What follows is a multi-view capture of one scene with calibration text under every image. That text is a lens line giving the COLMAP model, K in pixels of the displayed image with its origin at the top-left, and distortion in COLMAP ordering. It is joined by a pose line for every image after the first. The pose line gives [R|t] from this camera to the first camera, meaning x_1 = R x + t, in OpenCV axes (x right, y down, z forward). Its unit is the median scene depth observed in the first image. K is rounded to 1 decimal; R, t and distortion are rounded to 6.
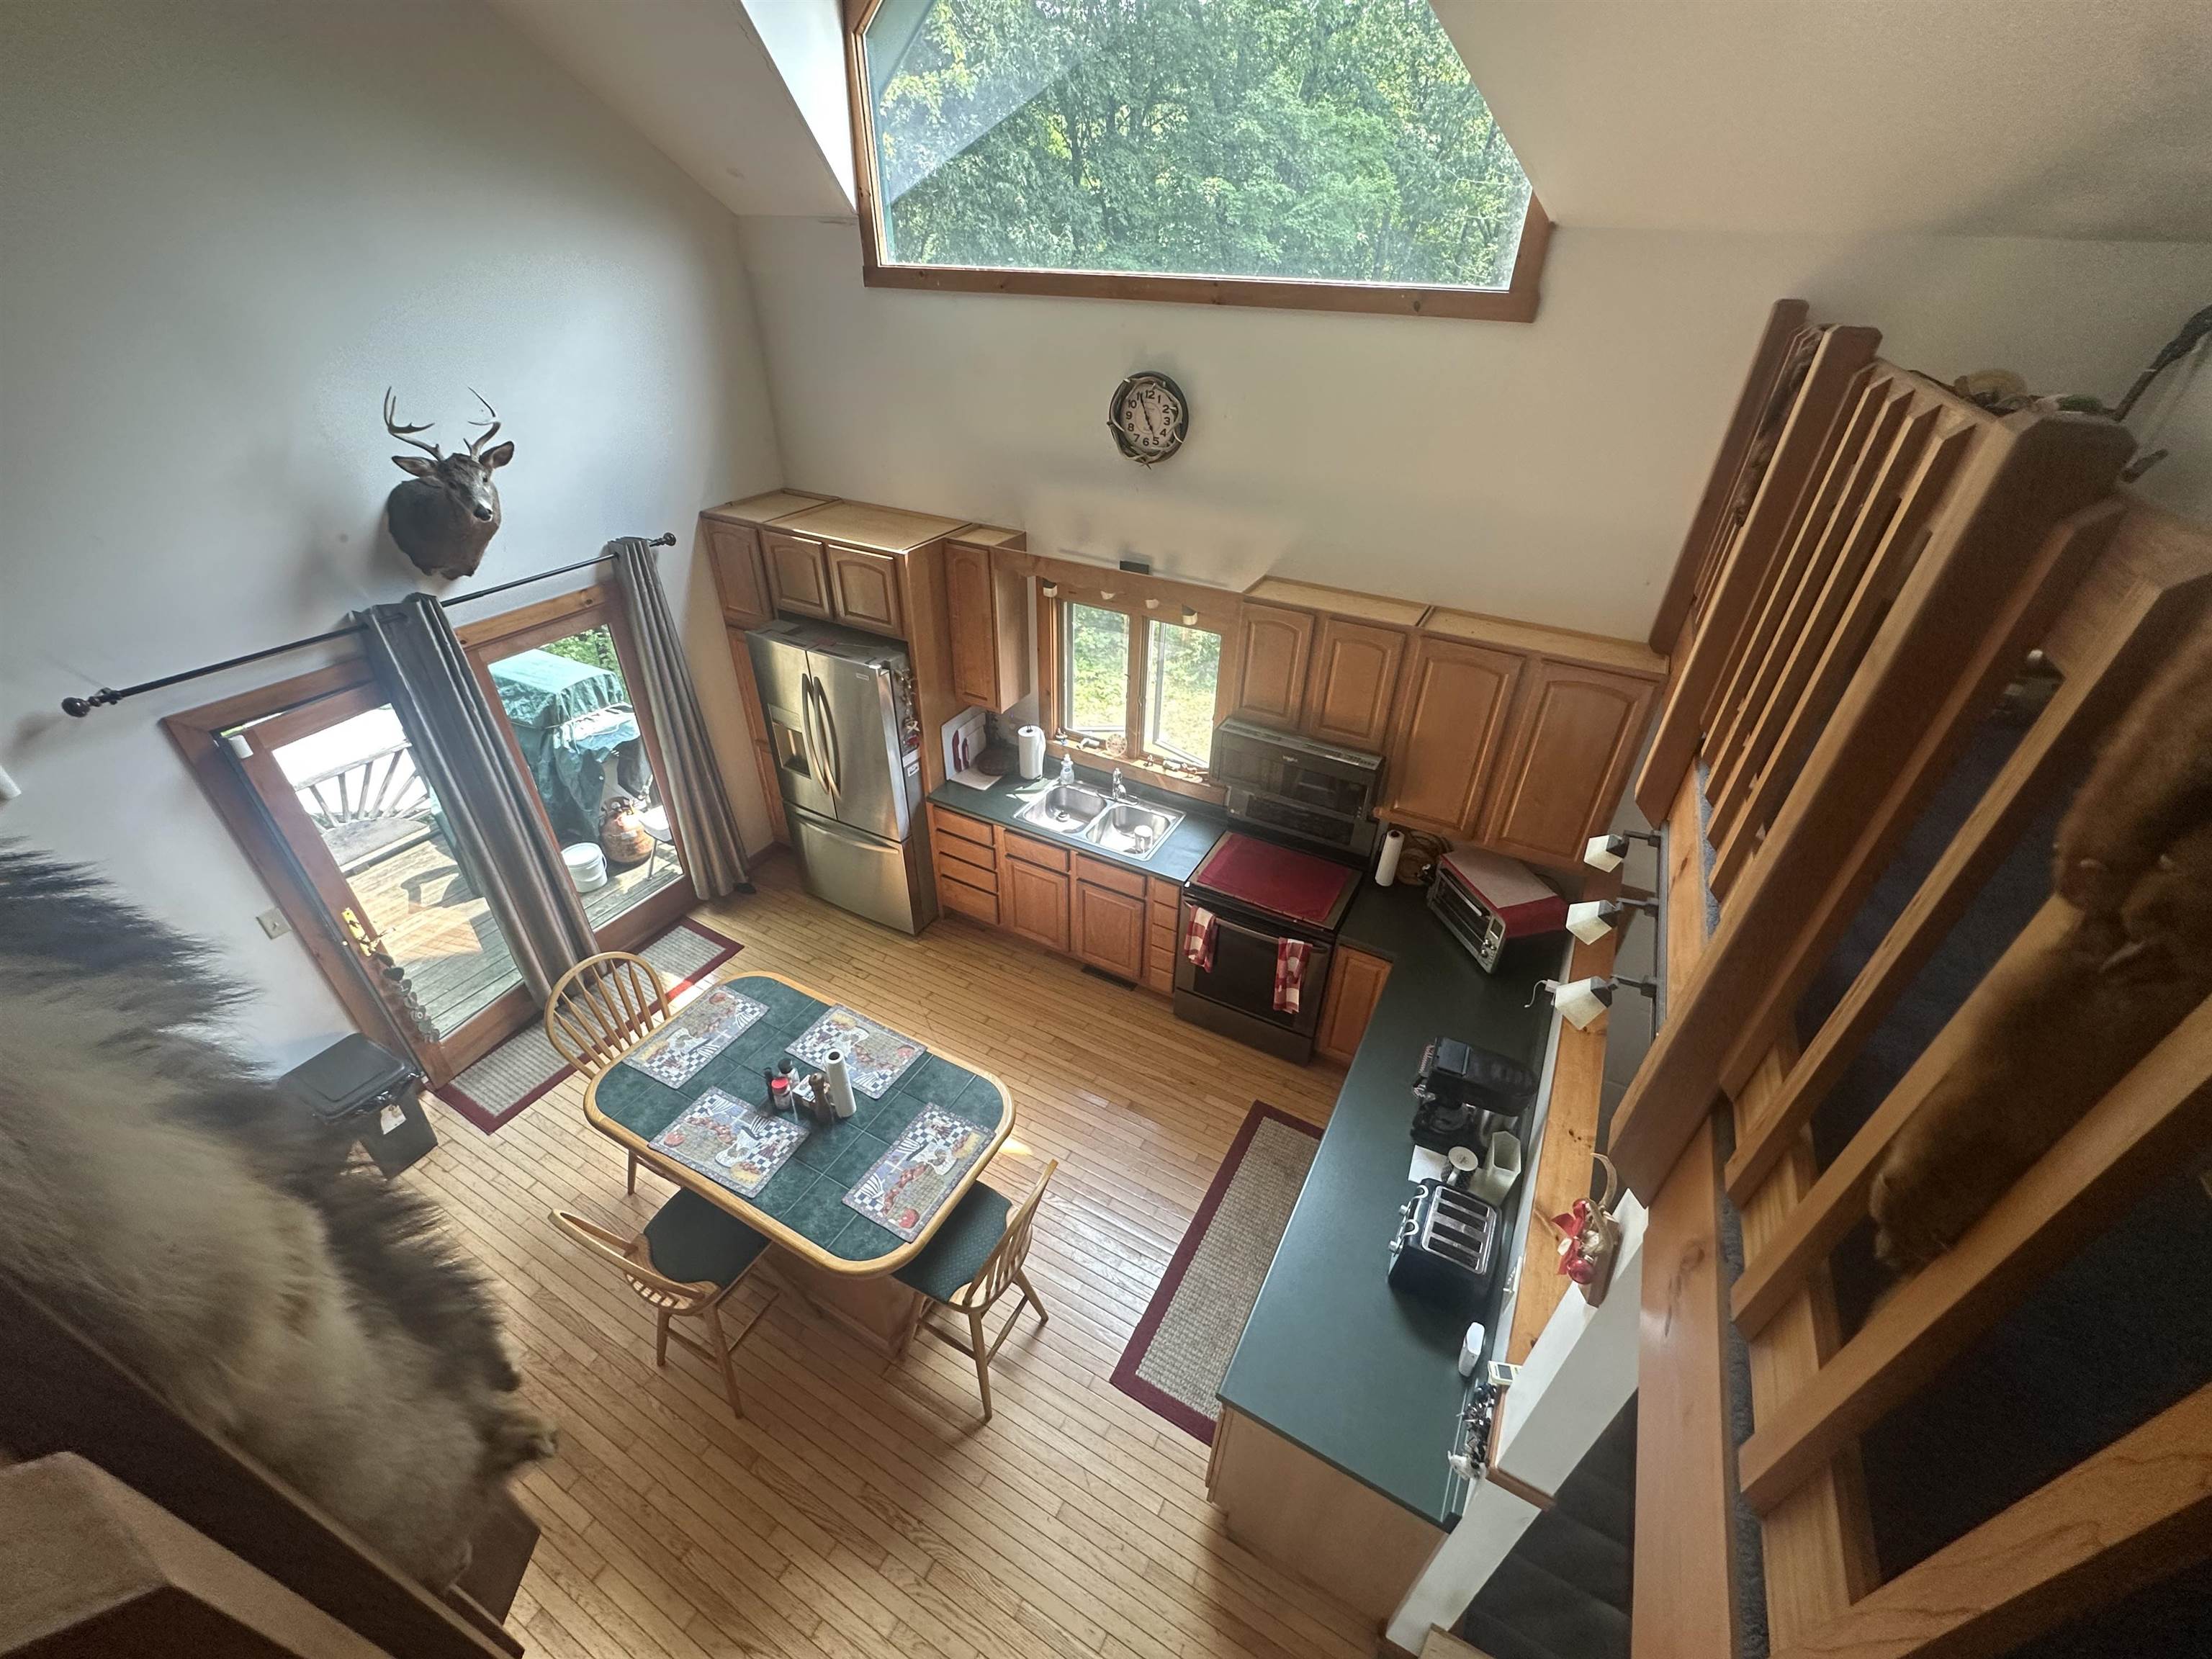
lens RADIAL K [[883.5, 0, 1108.8], [0, 883.5, 827.9], [0, 0, 1]] dist [-0.004401, 0.001559]
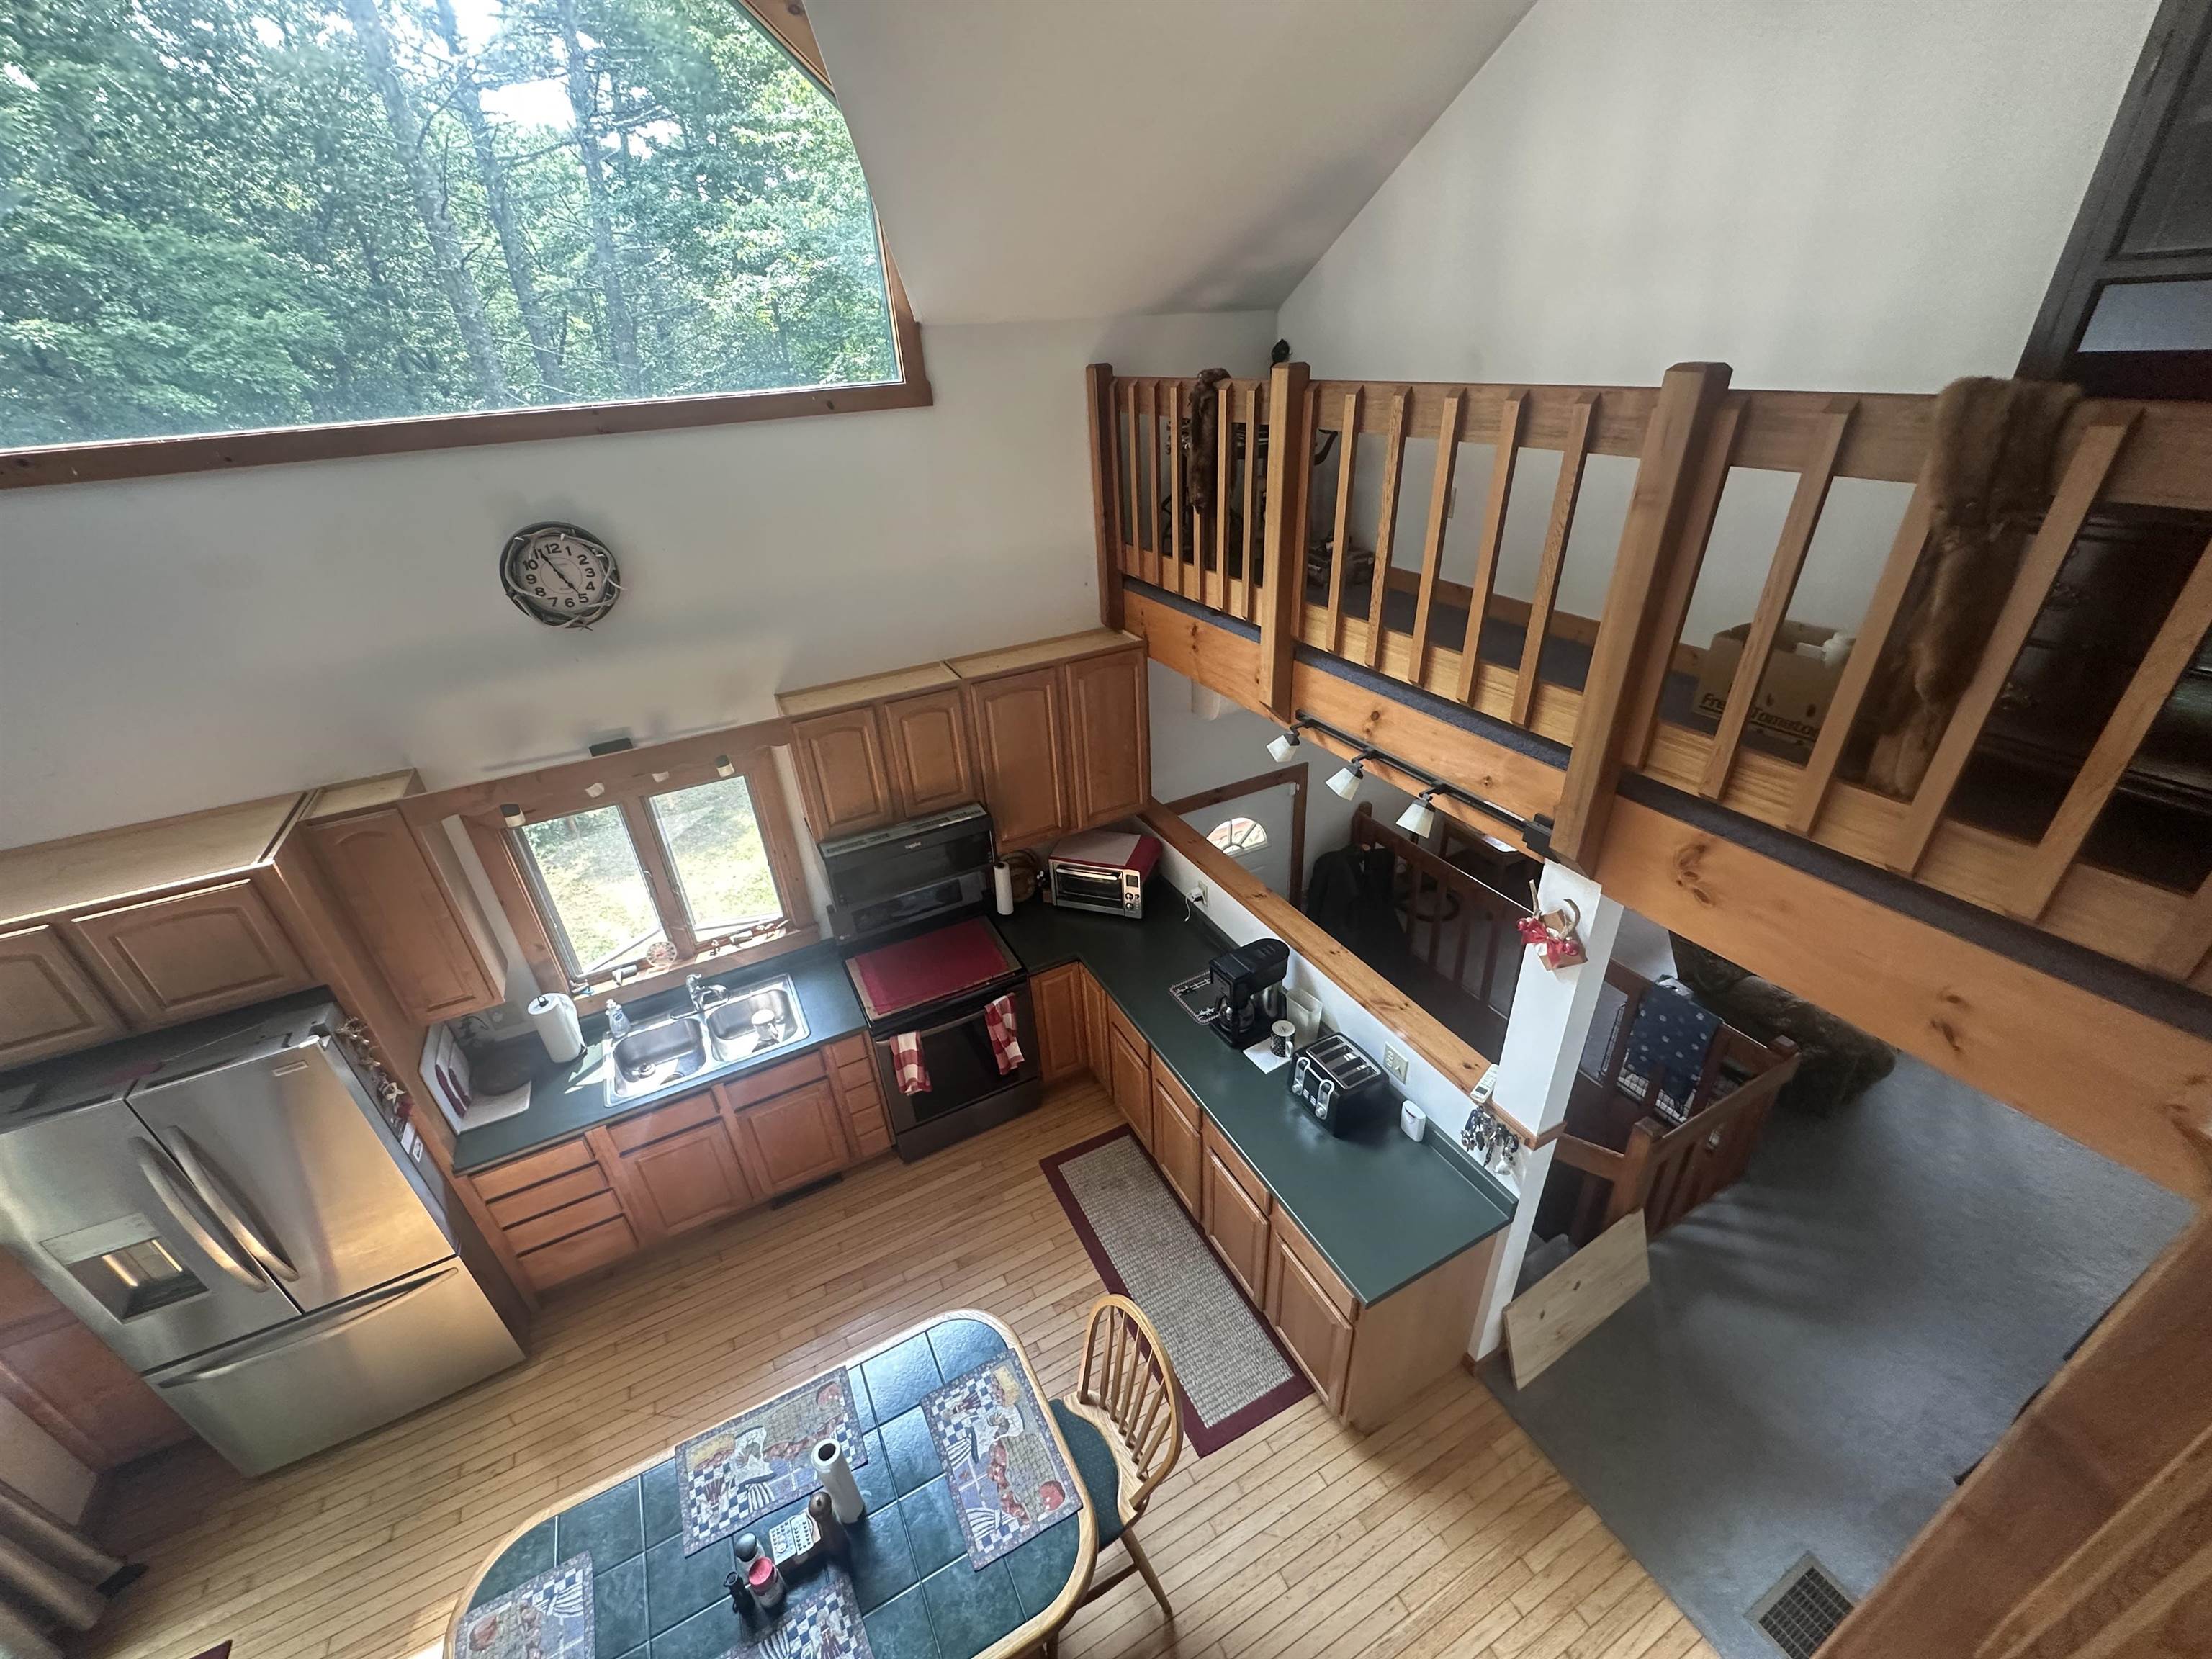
lens RADIAL K [[883.5, 0, 1107.2], [0, 883.5, 829.0], [0, 0, 1]] dist [-0.004401, 0.001559]
pose [[0.559469, -0.448703, 0.696893, -0.334112], [0.514198, 0.847333, 0.132765, -0.107698], [-0.650073, 0.284063, 0.704779, 0.152169]]
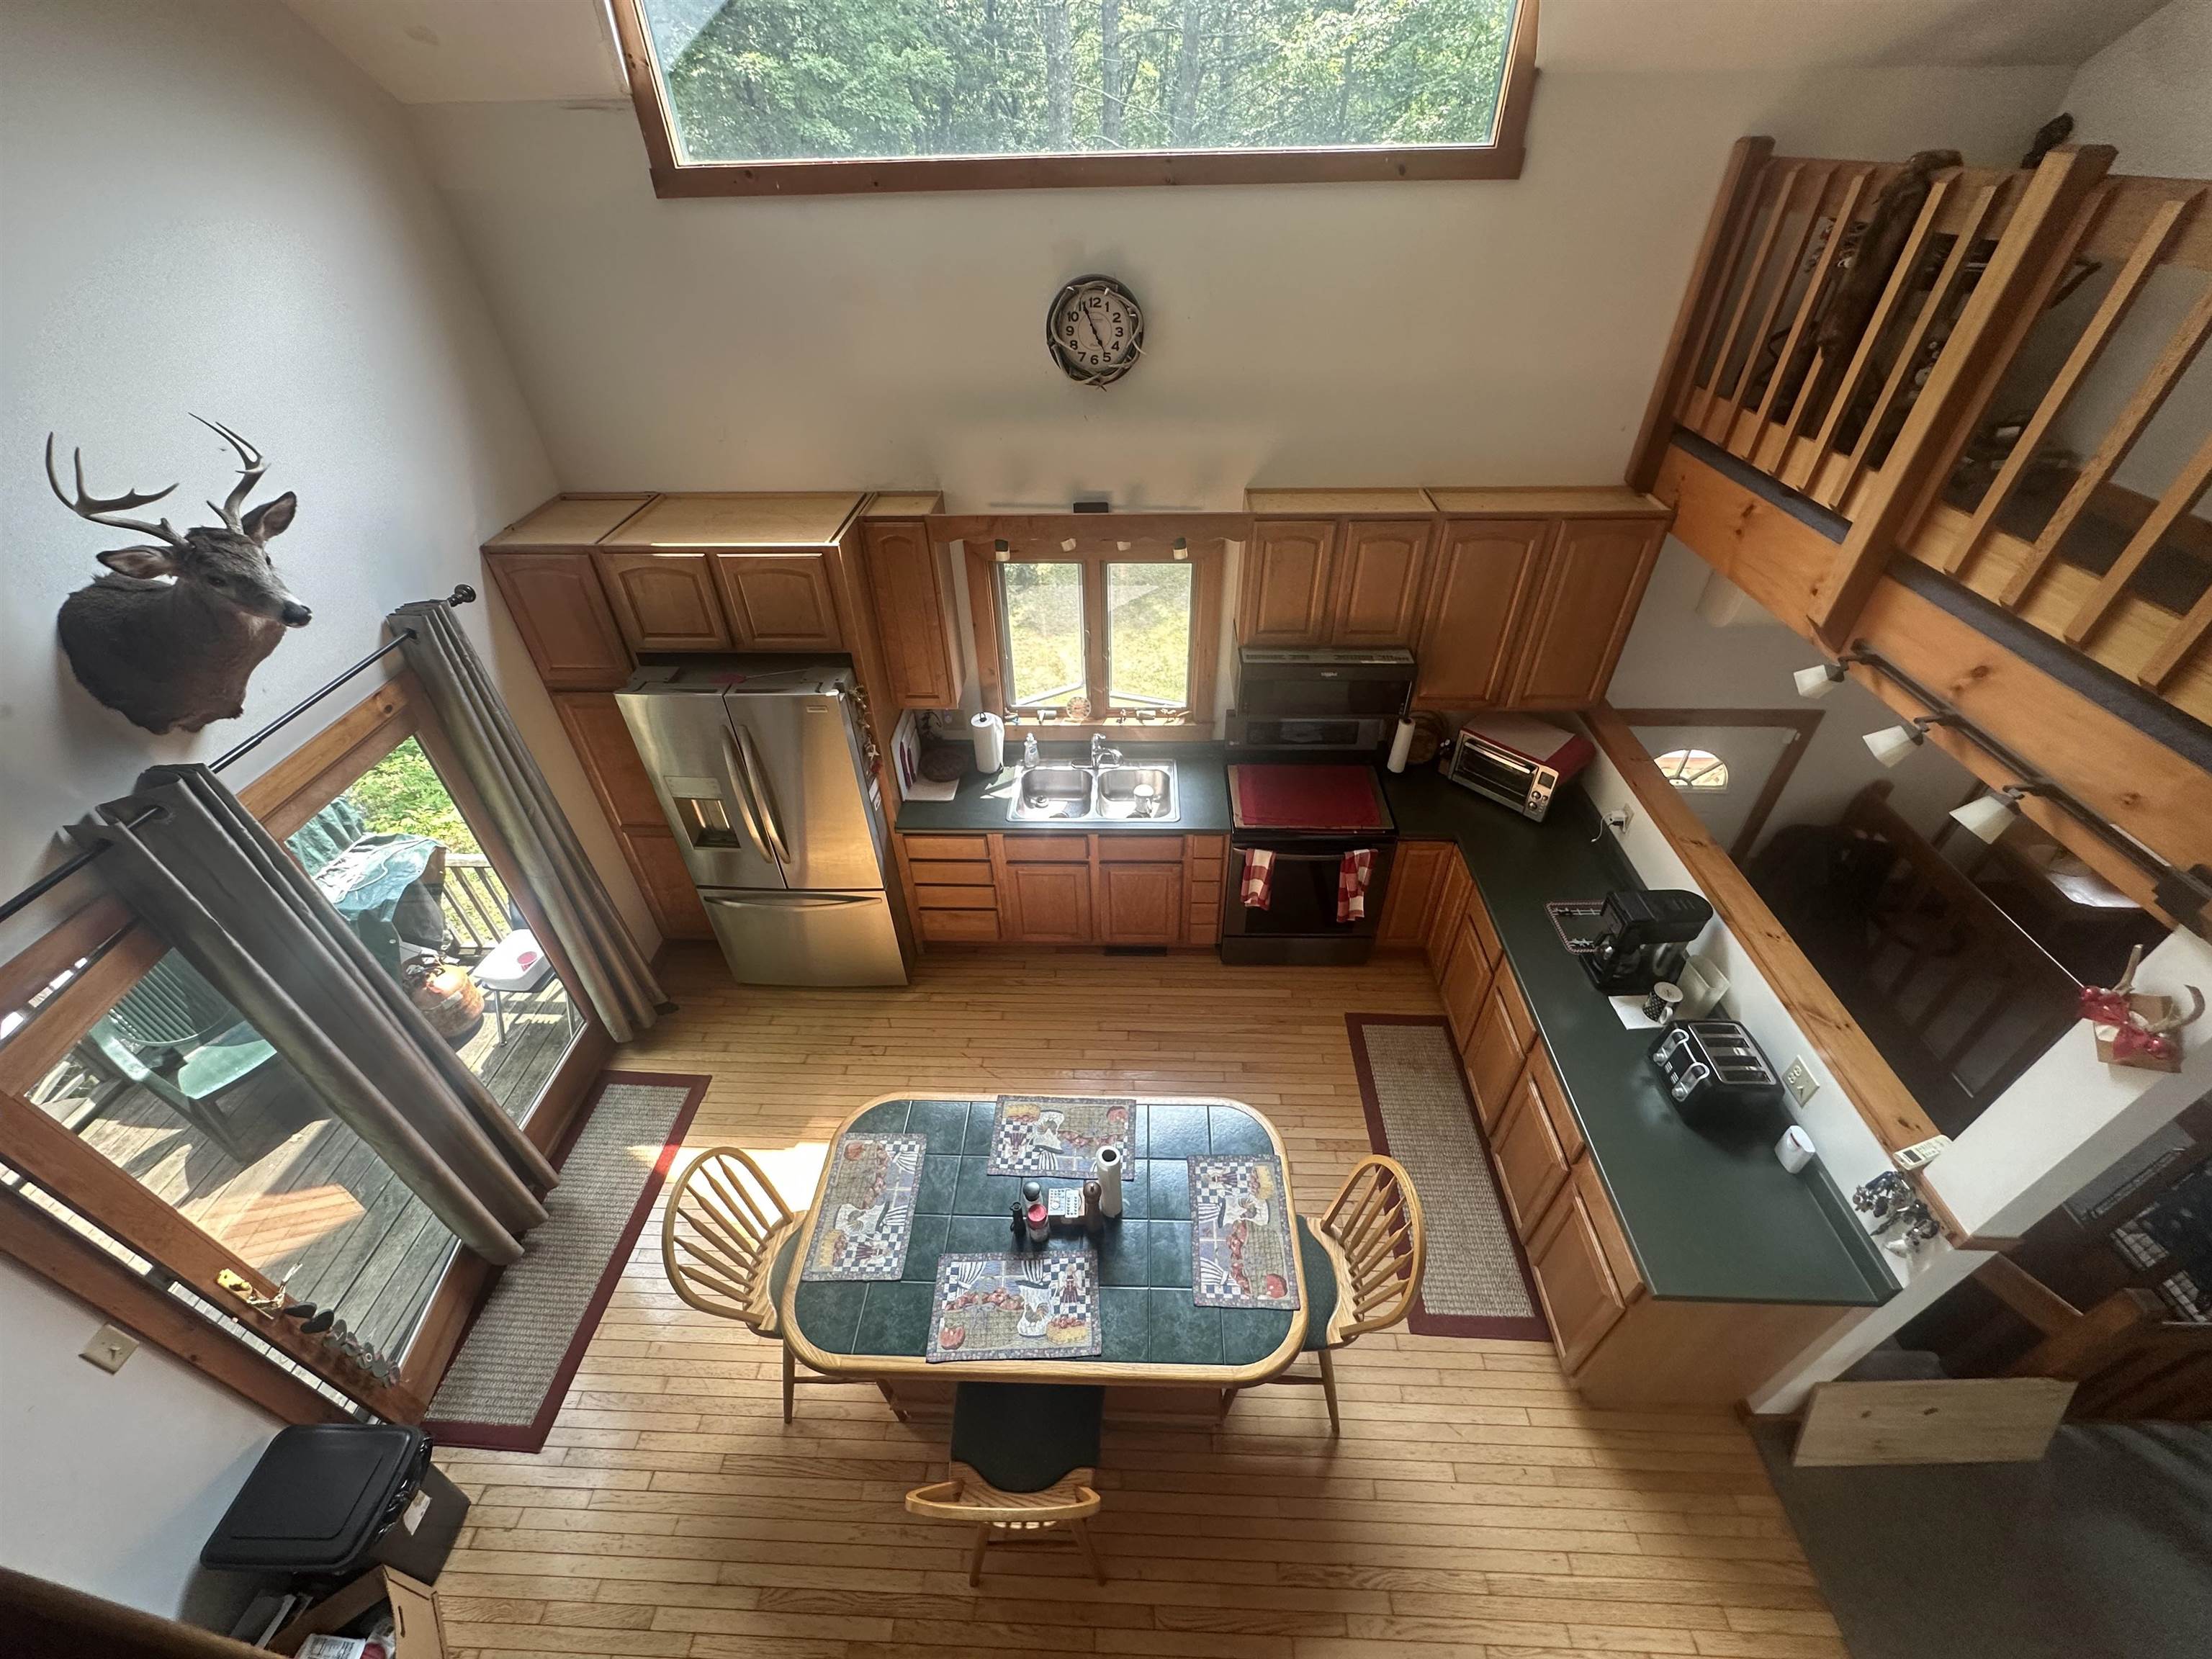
lens RADIAL K [[883.5, 0, 1107.7], [0, 883.5, 828.1], [0, 0, 1]] dist [-0.004401, 0.001559]
pose [[0.894286, -0.307575, 0.325040, -0.358649], [0.278596, 0.951088, 0.133480, -0.109154], [-0.350196, -0.028814, 0.936233, 0.166706]]
